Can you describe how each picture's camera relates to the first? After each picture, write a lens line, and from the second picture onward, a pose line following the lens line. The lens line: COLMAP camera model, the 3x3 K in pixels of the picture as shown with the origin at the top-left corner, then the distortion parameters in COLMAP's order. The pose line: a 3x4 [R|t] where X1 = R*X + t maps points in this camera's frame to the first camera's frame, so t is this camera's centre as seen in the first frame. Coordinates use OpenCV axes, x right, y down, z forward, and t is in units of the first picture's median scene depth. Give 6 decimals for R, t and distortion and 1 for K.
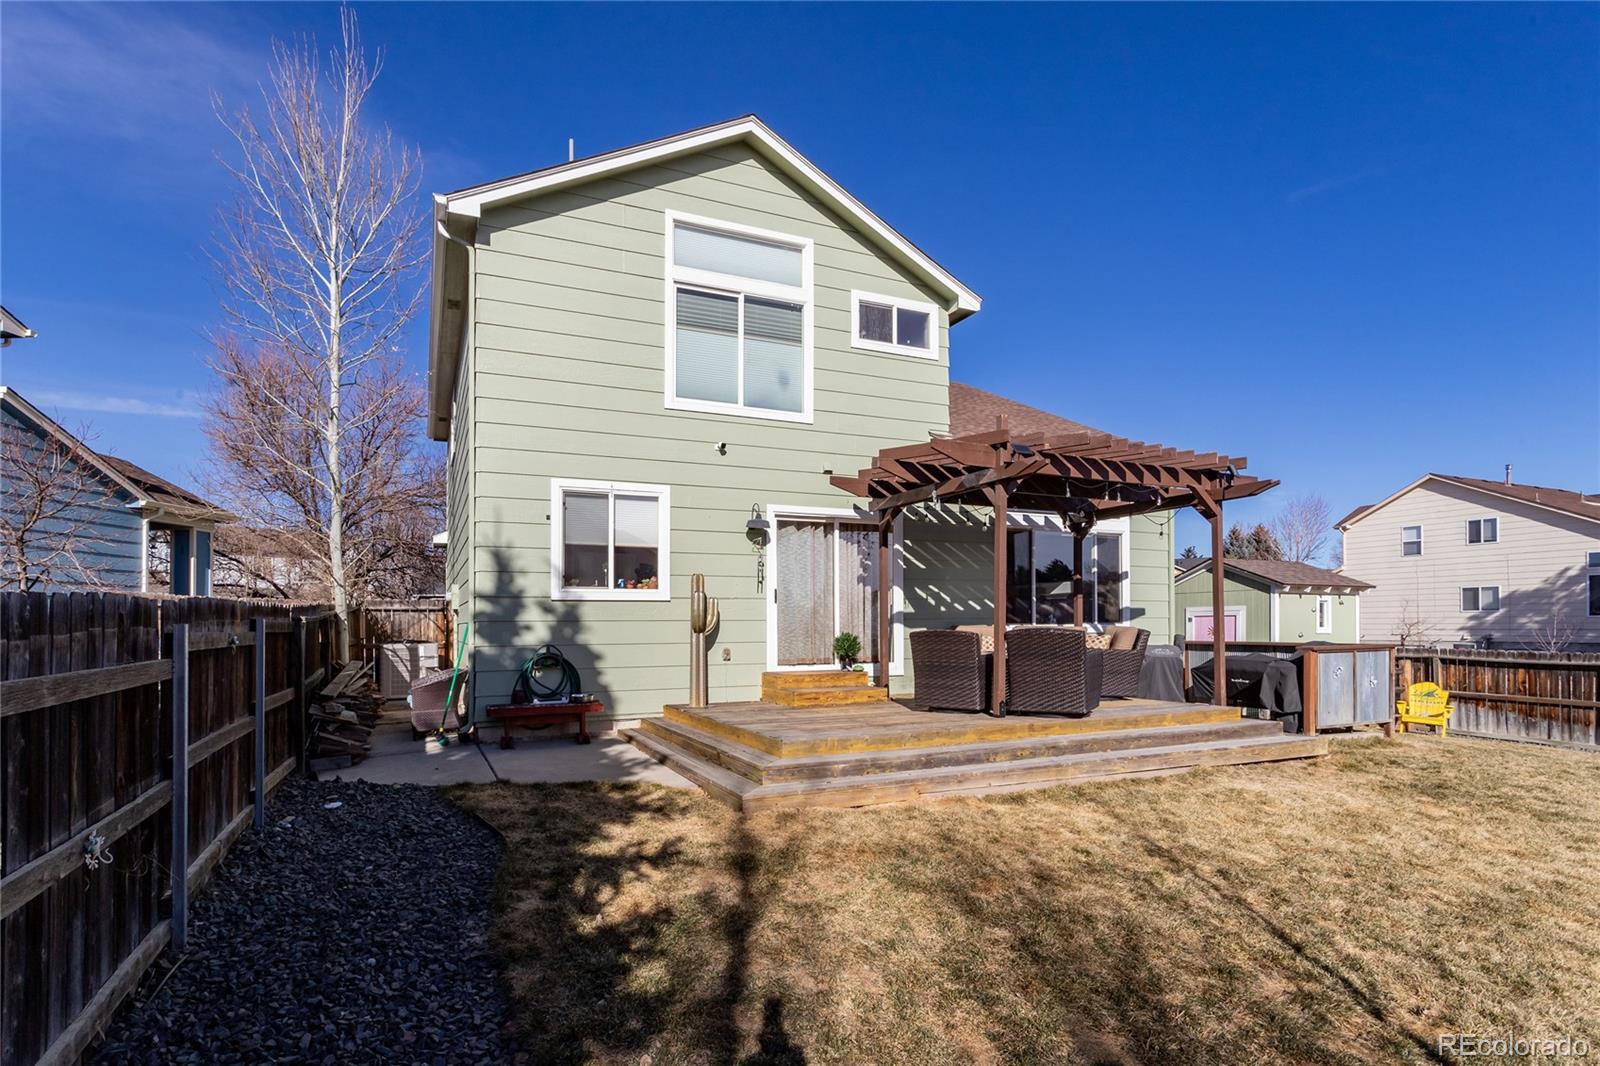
lens RADIAL K [[815.1, 0, 798.7], [0, 815.1, 612.8], [0, 0, 1]] dist [-0.000133, -0.000222]
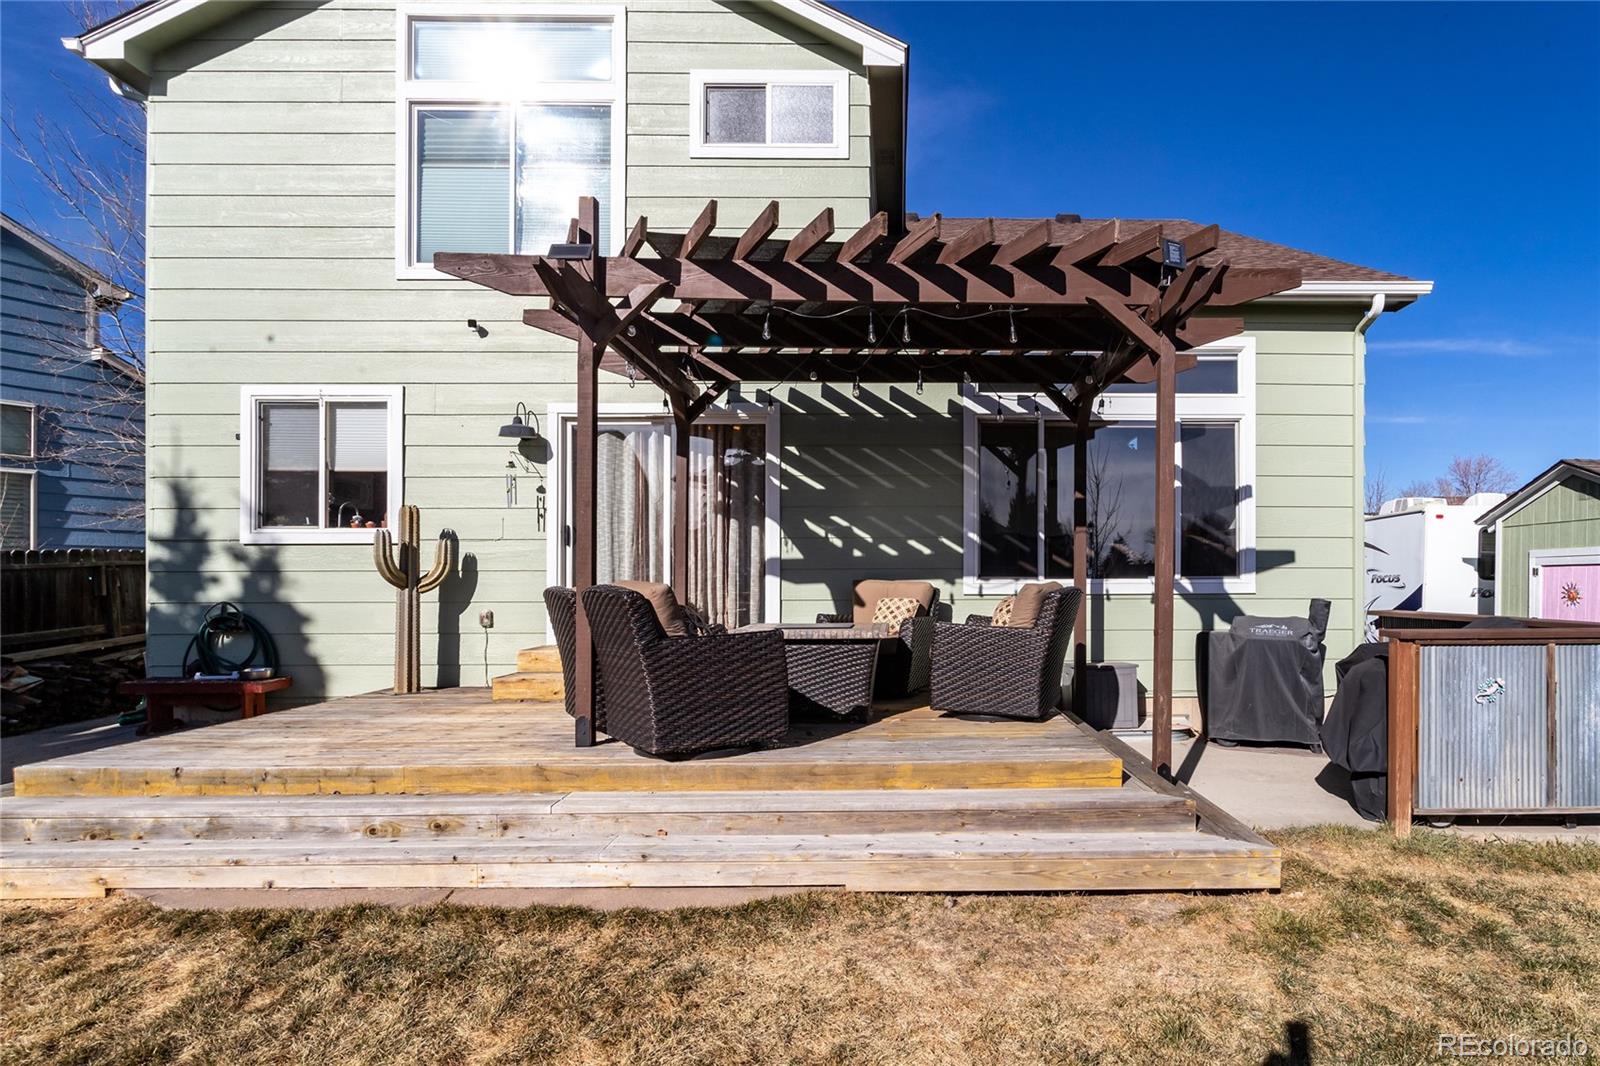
lens RADIAL K [[932.3, 0, 800.1], [0, 932.3, 578.7], [0, 0, 1]] dist [-0.007982, 0.002138]
pose [[0.917430, 0.004403, -0.397873, 0.516582], [0.002236, 0.999866, 0.016220, 0.003845], [0.397891, -0.015771, 0.917297, 0.391963]]
